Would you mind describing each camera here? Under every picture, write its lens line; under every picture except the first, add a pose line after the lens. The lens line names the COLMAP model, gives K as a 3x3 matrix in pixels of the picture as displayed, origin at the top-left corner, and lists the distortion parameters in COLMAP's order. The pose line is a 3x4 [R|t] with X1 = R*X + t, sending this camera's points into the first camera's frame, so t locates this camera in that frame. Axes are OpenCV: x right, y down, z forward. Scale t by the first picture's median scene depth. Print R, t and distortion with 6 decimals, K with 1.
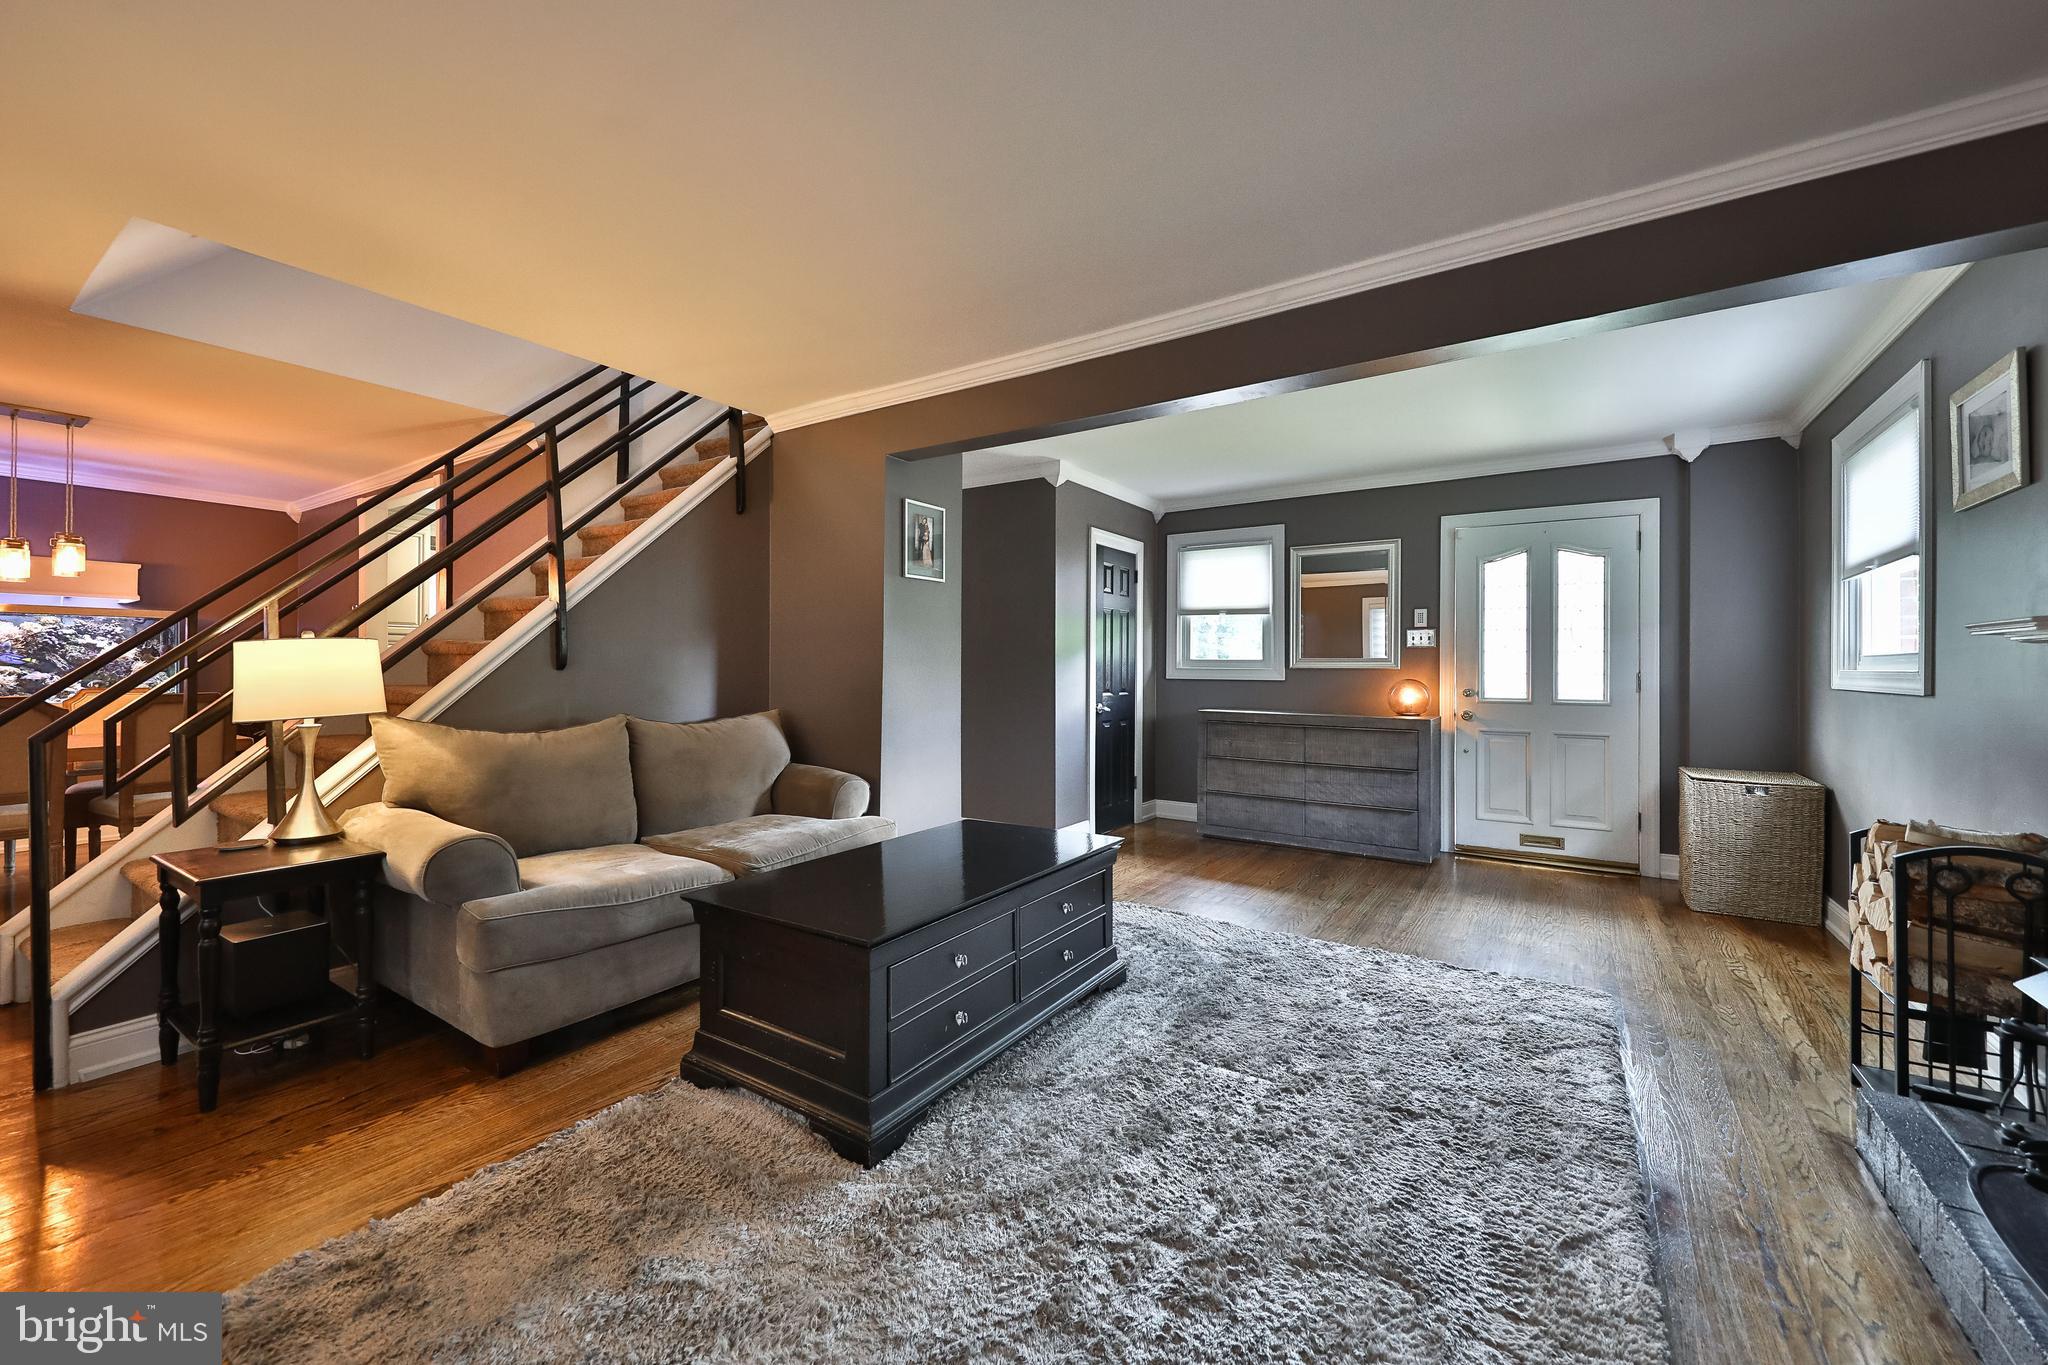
lens RADIAL K [[782.5, 0, 1016.4], [0, 782.5, 664.4], [0, 0, 1]] dist [0.009133, -0.000085]
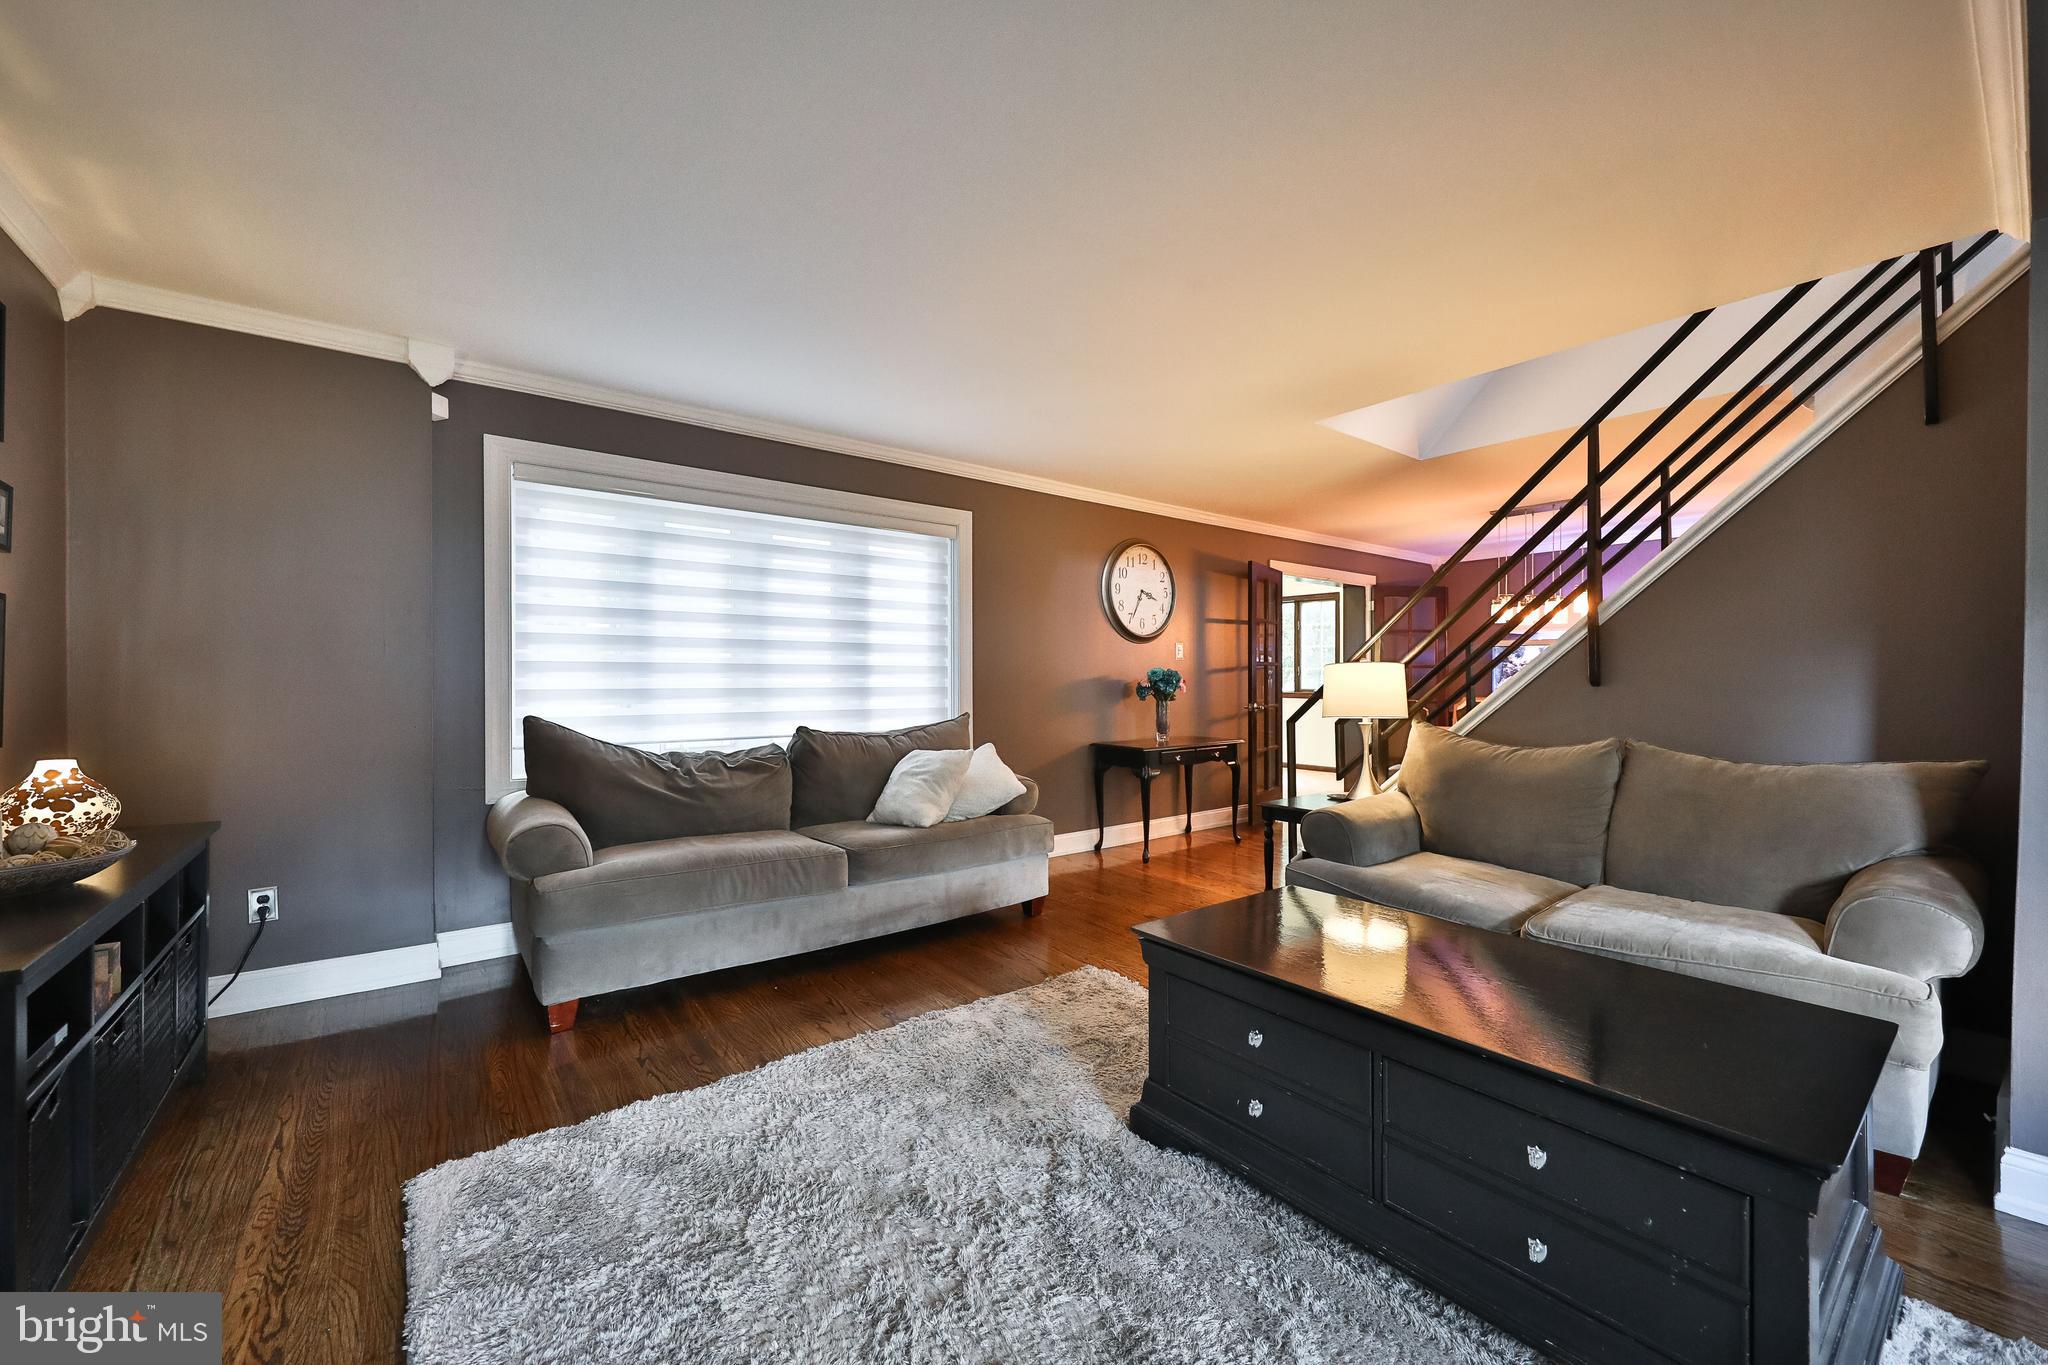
lens RADIAL K [[800.6, 0, 1032.3], [0, 800.6, 680.1], [0, 0, 1]] dist [0.000923, -0.000262]
pose [[-0.310444, 0.002051, -0.950589, 0.385248], [0.002247, 0.999996, 0.001424, -0.002368], [0.950589, -0.001694, -0.310448, 0.502443]]
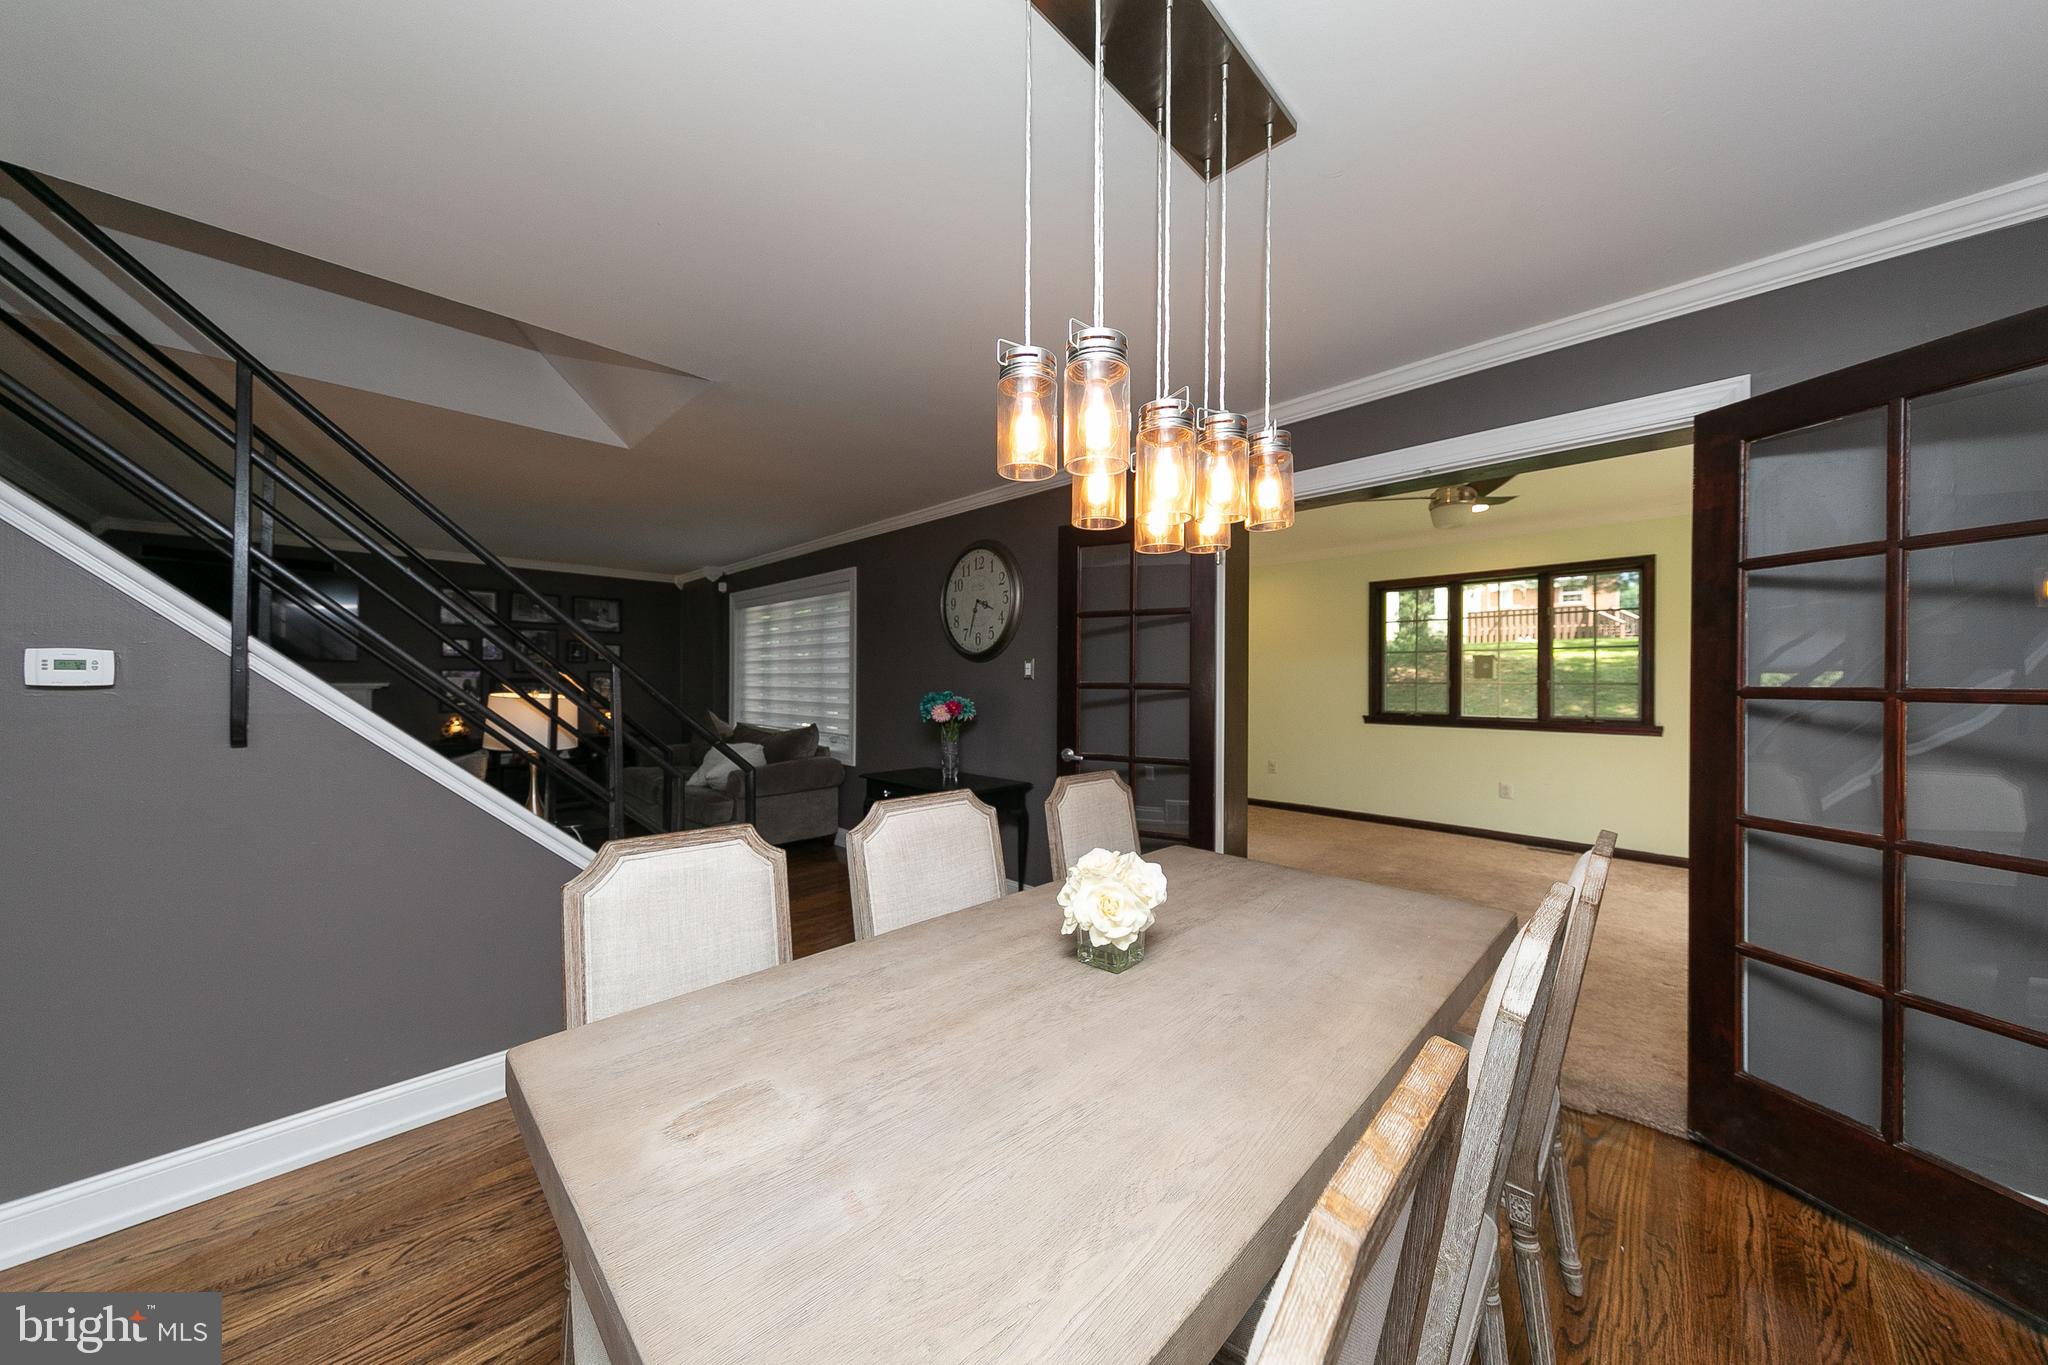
lens RADIAL K [[671.6, 0, 1031.2], [0, 671.6, 680.8], [0, 0, 1]] dist [0.004551, -0.000045]
pose [[-0.983798, -0.003575, 0.179243, -1.113602], [-0.003233, 0.999992, 0.002205, -0.033073], [-0.179250, 0.001590, -0.983802, 1.174215]]
